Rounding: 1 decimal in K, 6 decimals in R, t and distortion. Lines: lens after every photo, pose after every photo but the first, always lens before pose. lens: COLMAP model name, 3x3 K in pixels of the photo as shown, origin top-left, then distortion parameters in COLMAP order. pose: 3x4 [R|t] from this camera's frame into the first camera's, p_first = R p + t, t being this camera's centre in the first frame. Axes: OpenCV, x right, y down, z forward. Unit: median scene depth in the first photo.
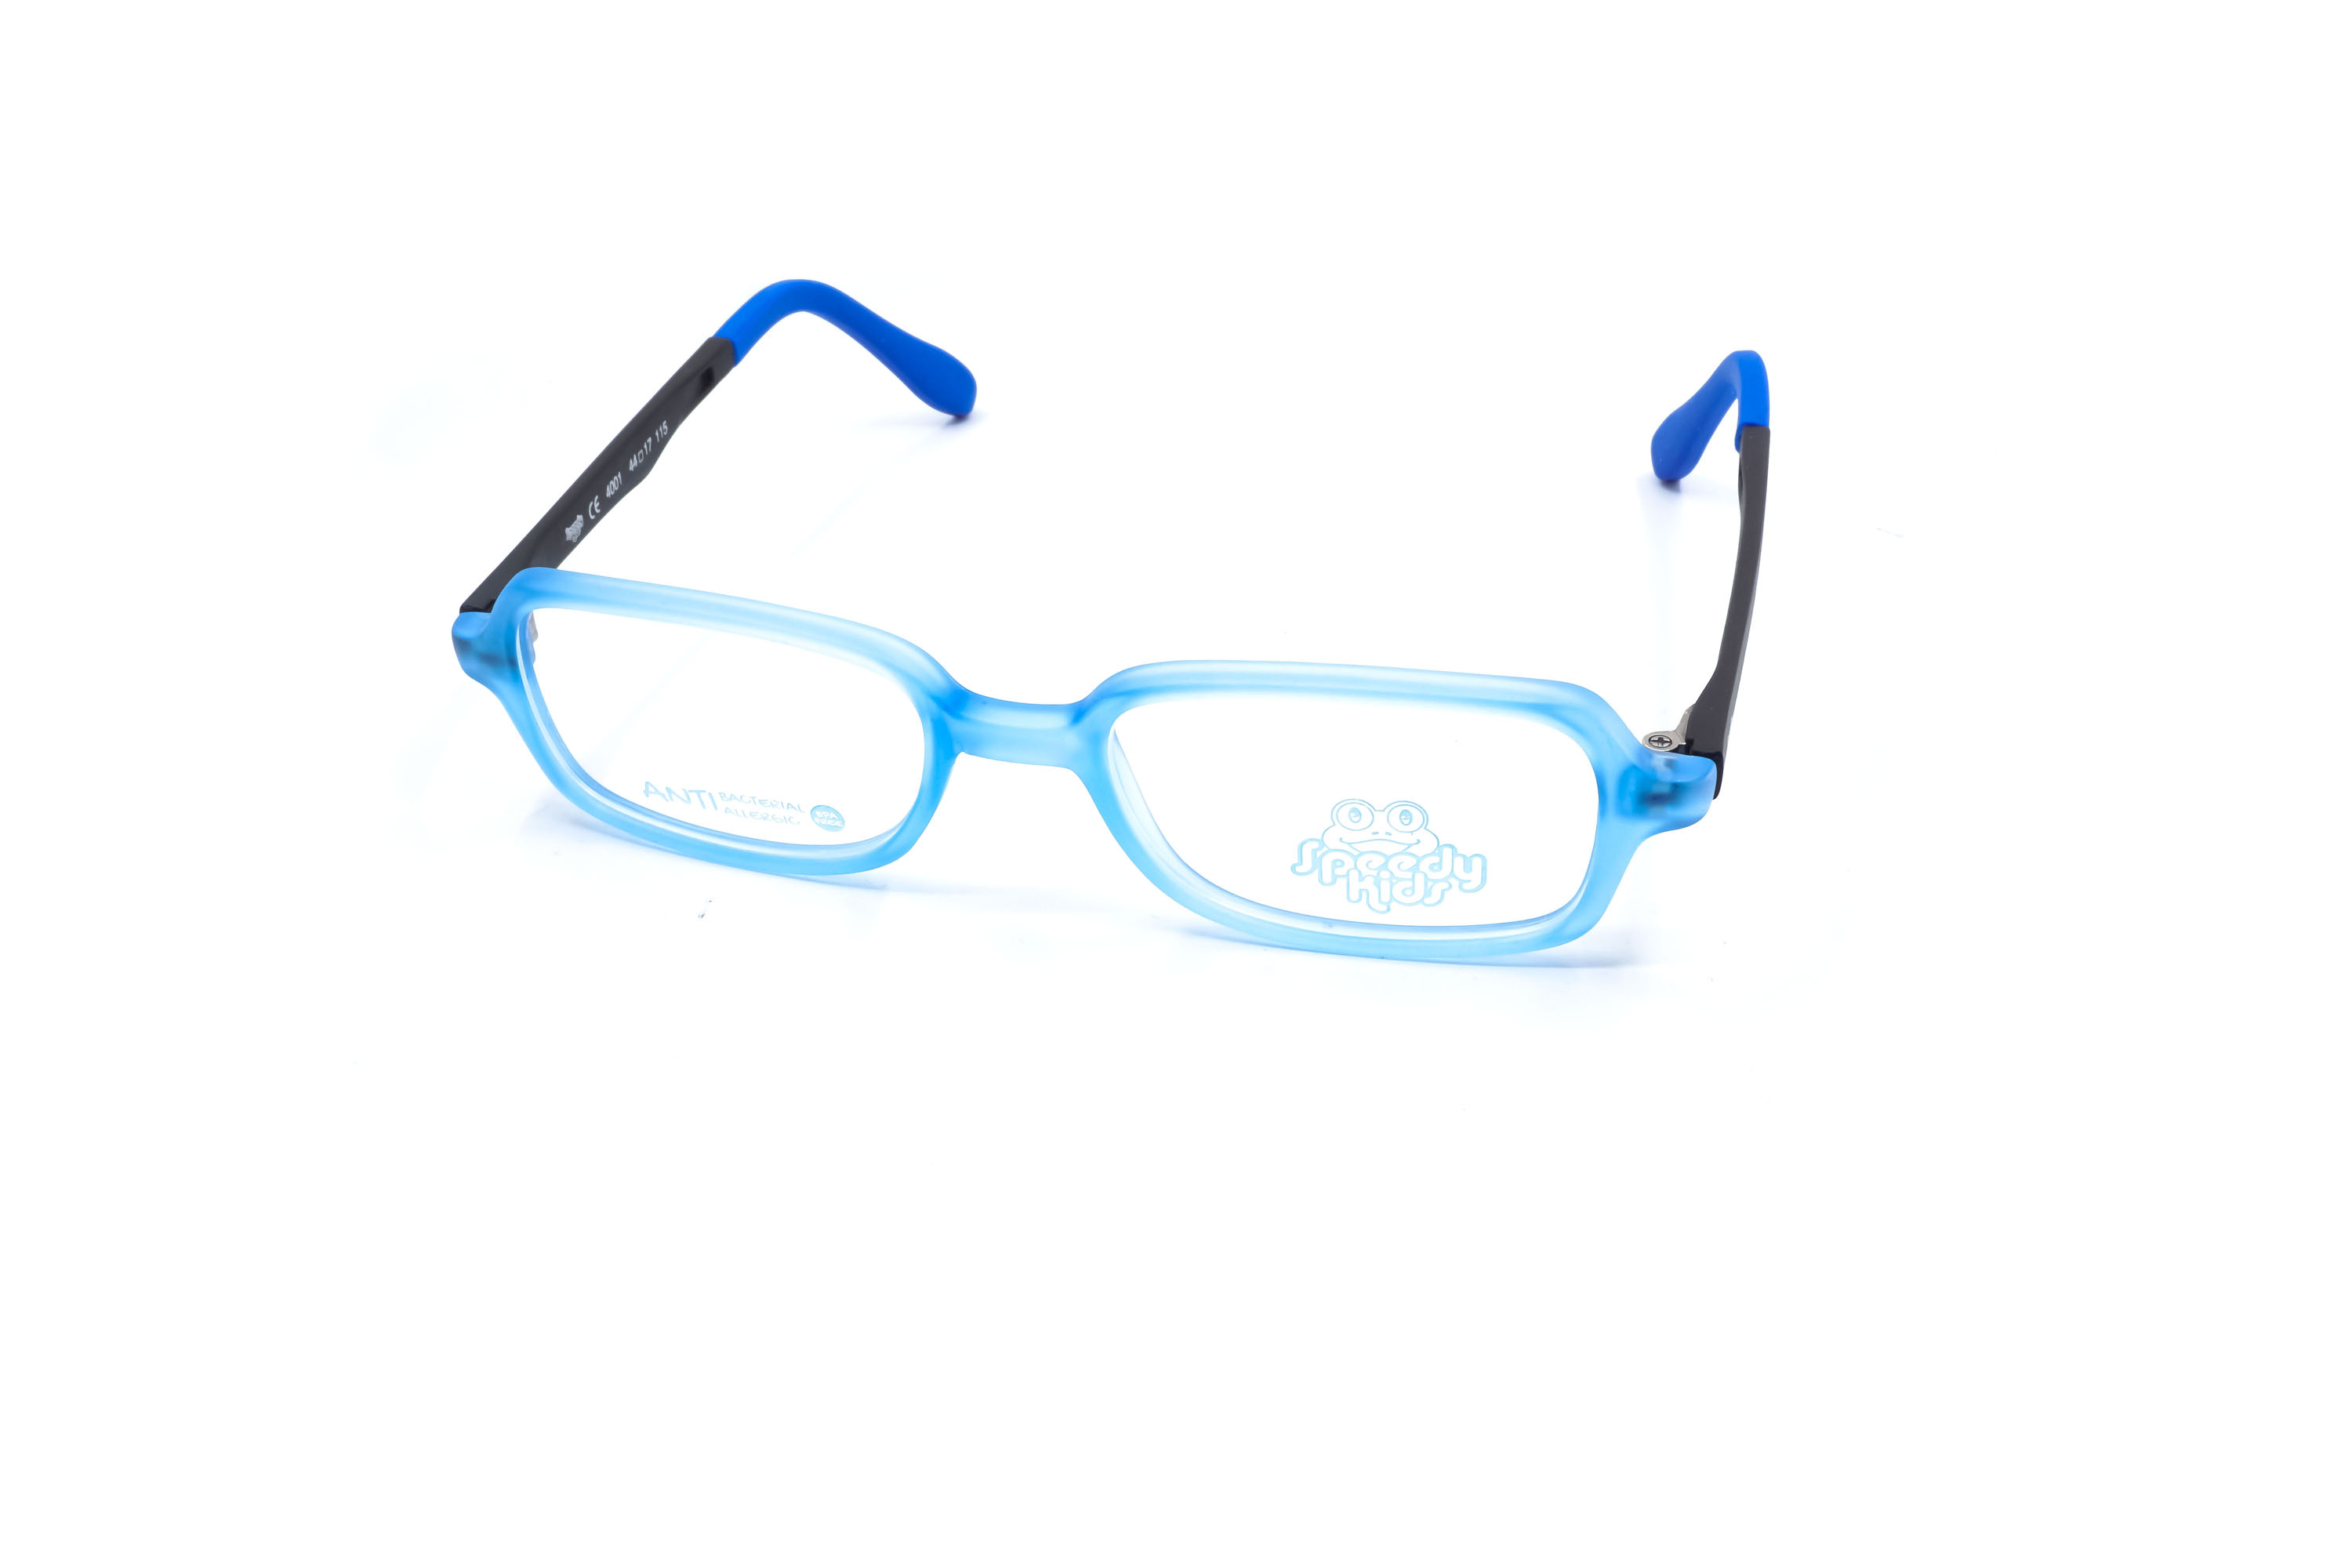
lens RADIAL K [[2398.2, 0, 1163.2], [0, 2398.2, 778.2], [0, 0, 1]] dist [-0.008528, 0.000000]
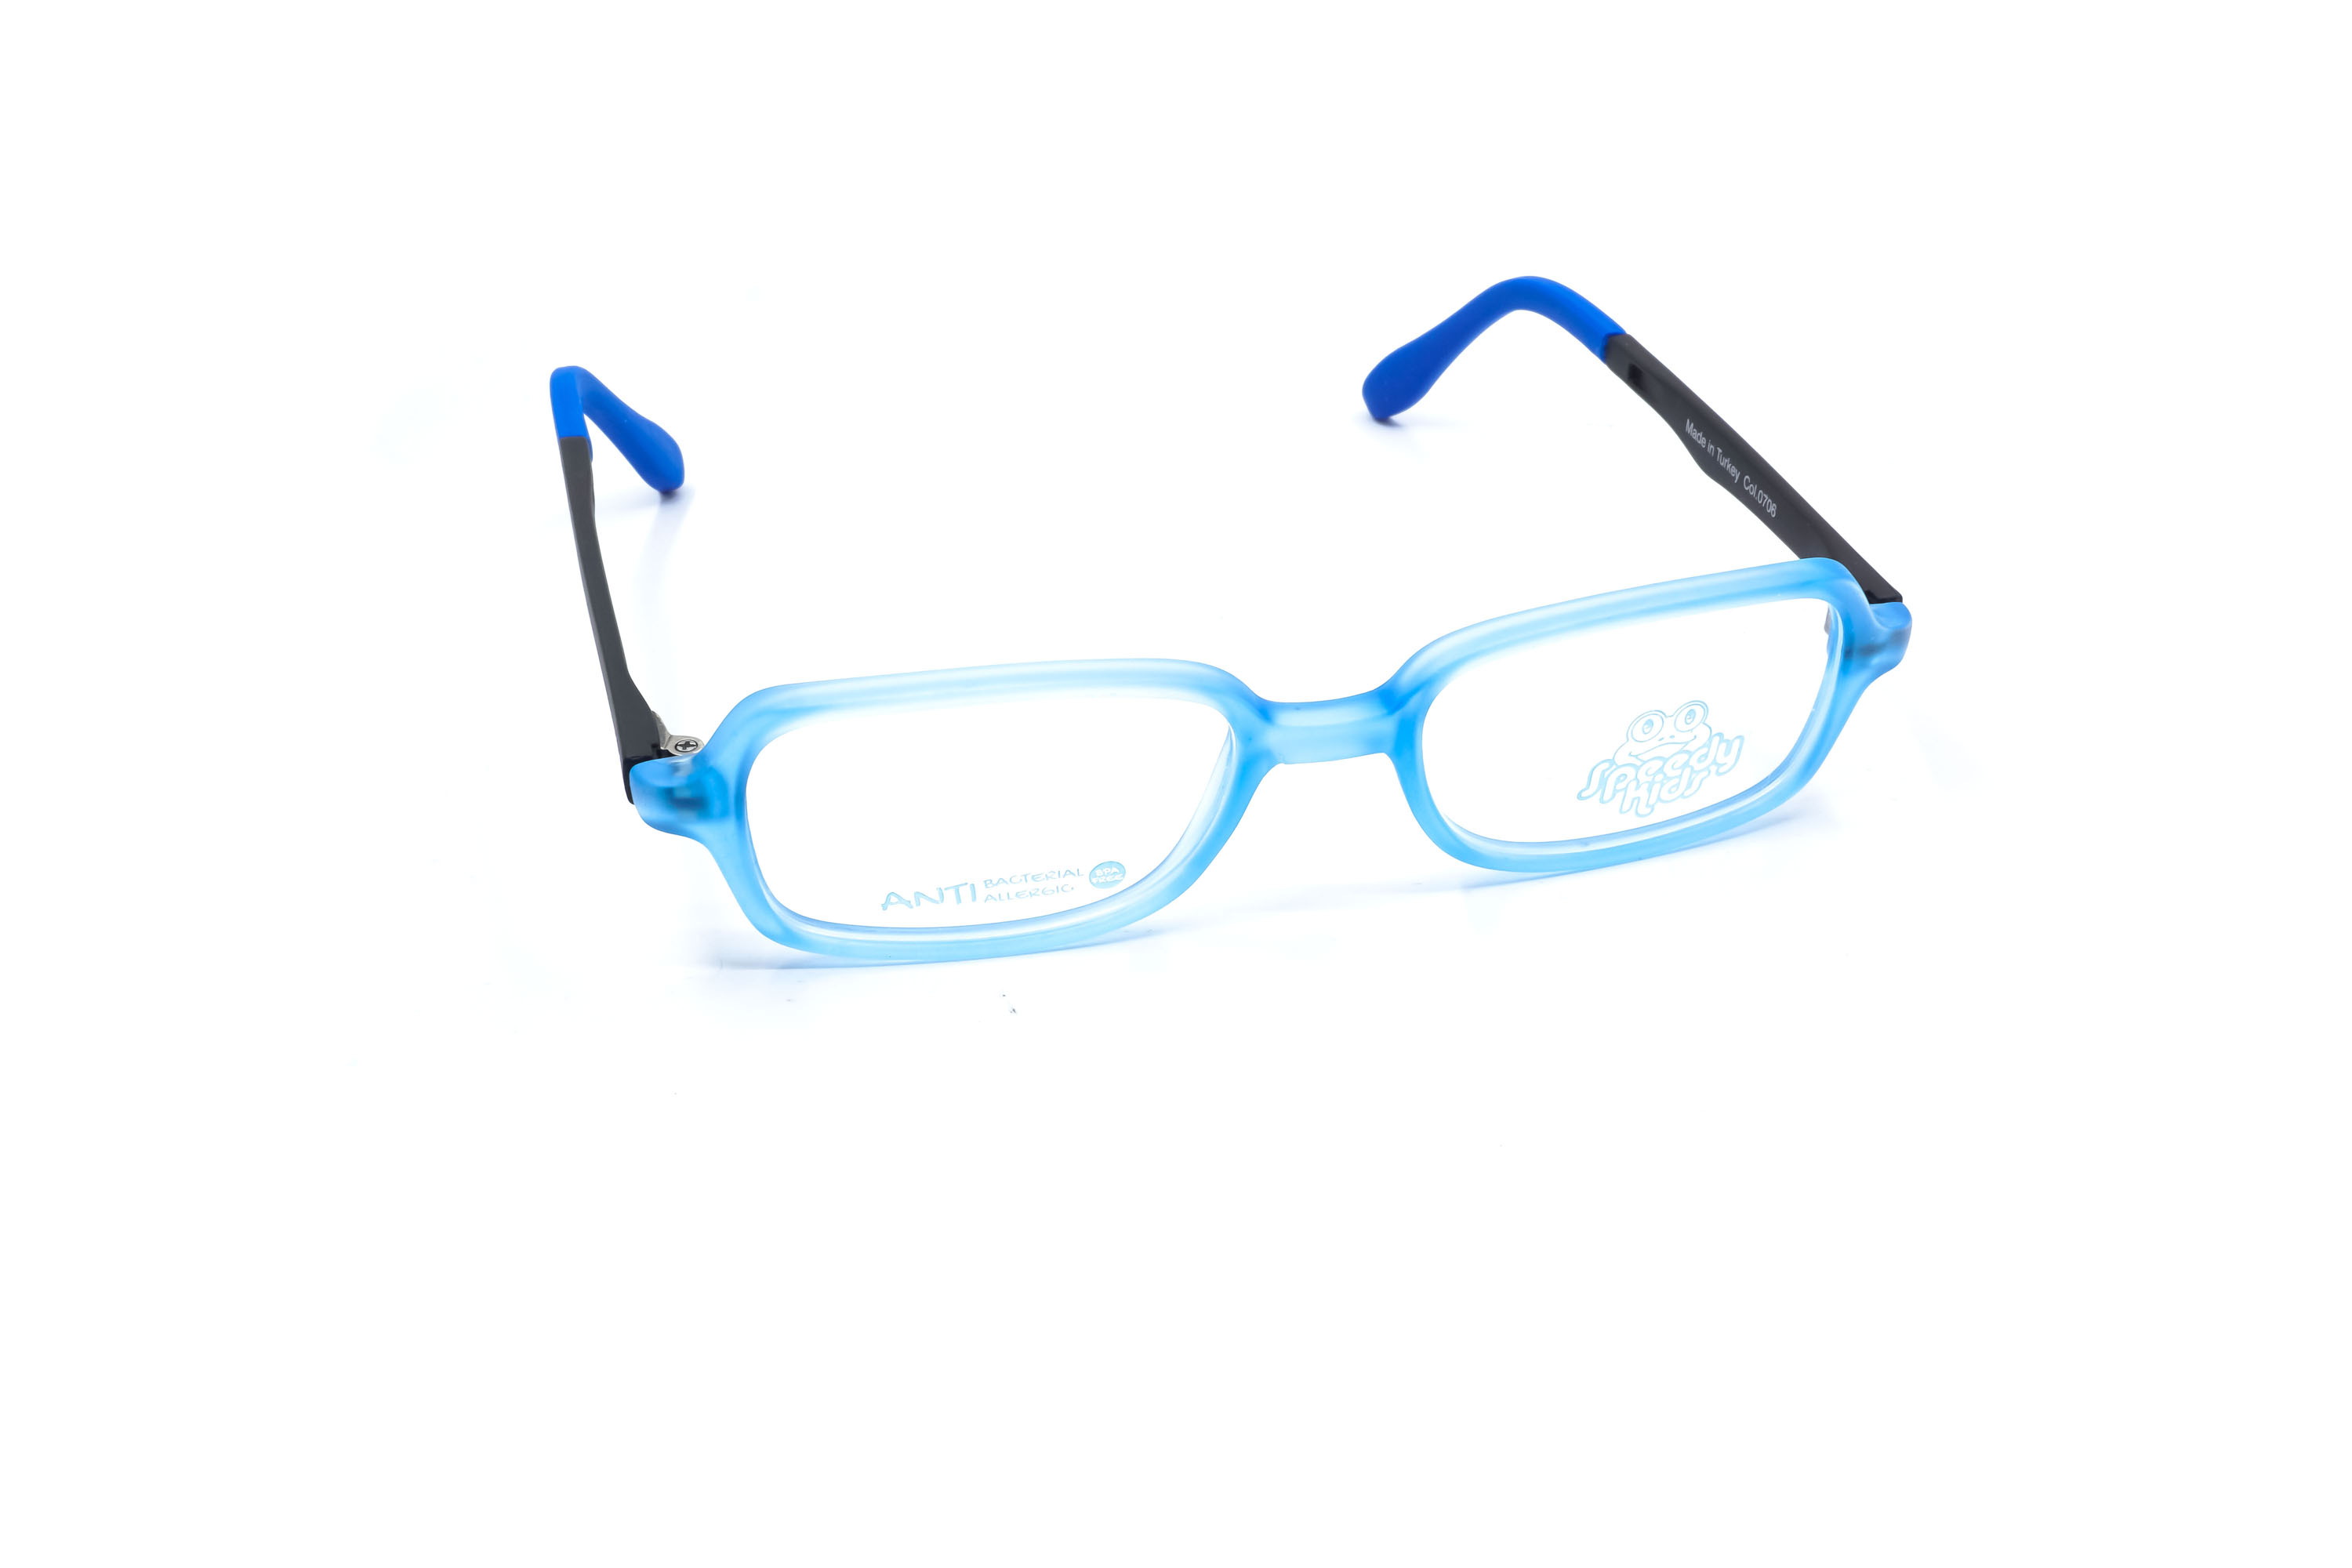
lens RADIAL K [[2398.2, 0, 1179.4], [0, 2398.2, 773.1], [0, 0, 1]] dist [-0.008528, 0.000000]
pose [[0.868259, -0.242112, 0.433021, -0.547798], [0.246327, 0.968030, 0.047333, -0.063921], [-0.430637, 0.065568, 0.900140, 0.134484]]
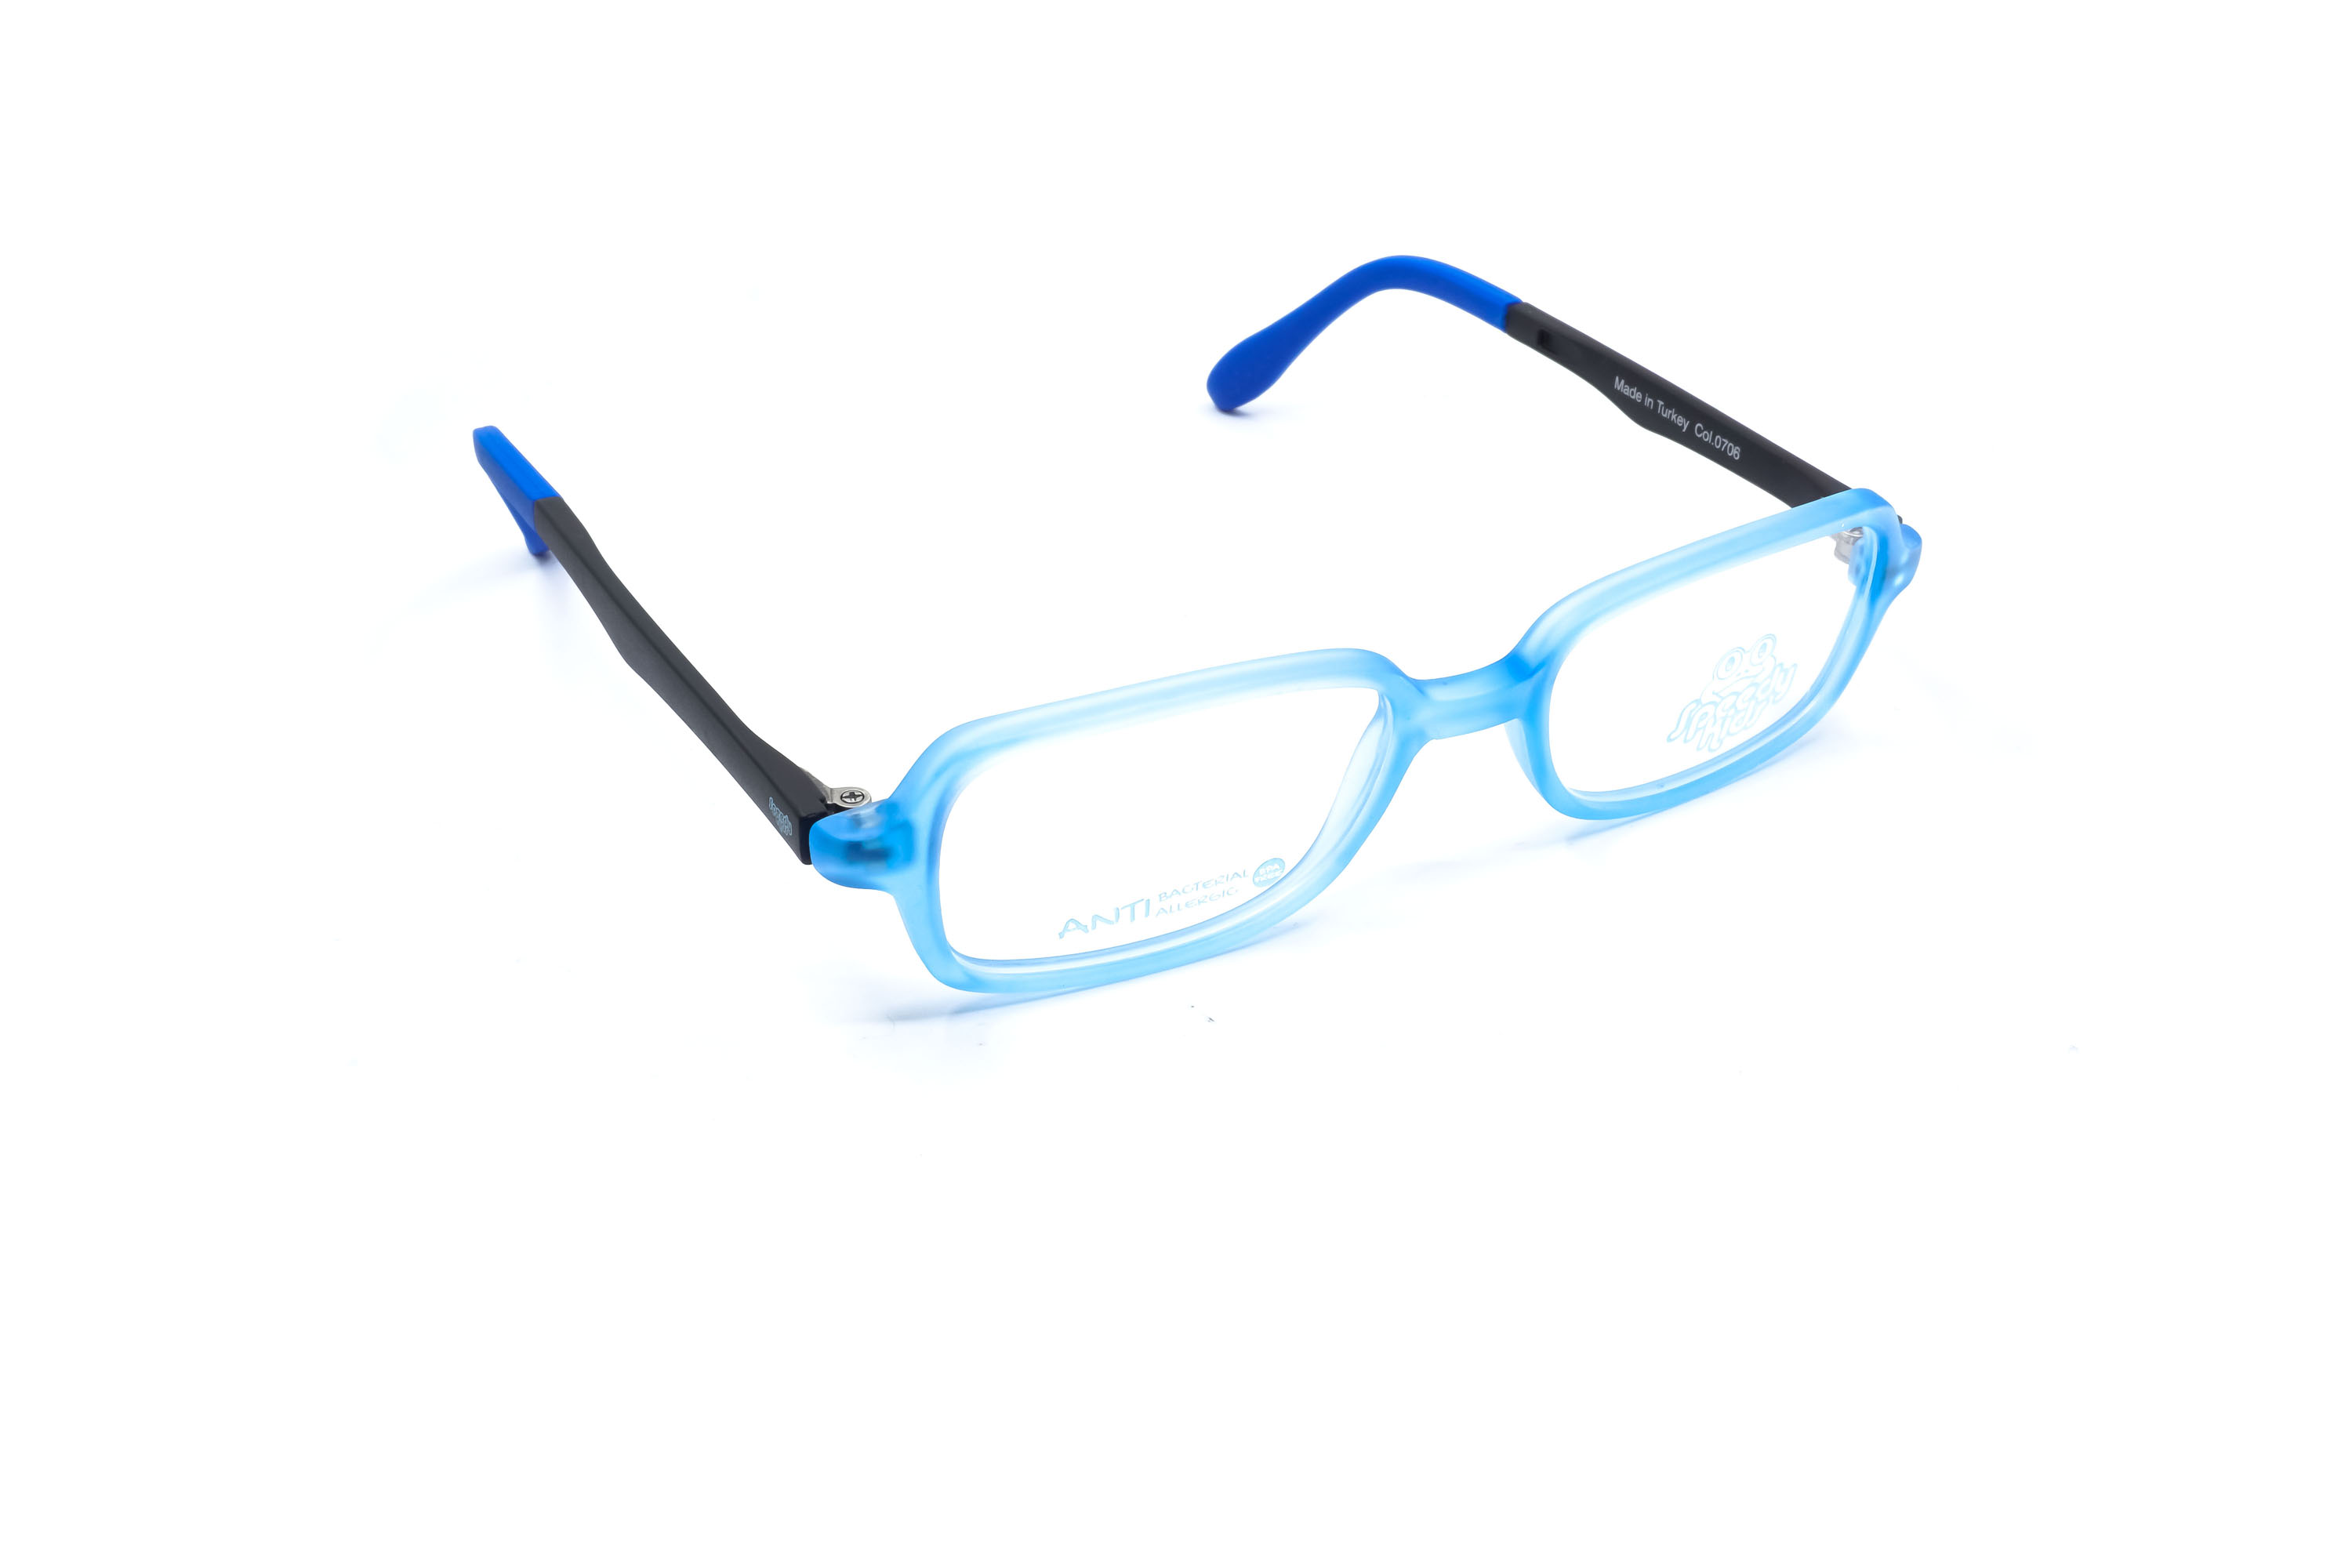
lens RADIAL K [[2398.2, 0, 1185.5], [0, 2398.2, 788.6], [0, 0, 1]] dist [-0.008528, 0.000000]
pose [[0.710926, -0.345717, 0.612424, -0.779235], [0.350662, 0.929111, 0.117426, -0.145967], [-0.609606, 0.131273, 0.781759, 0.284925]]
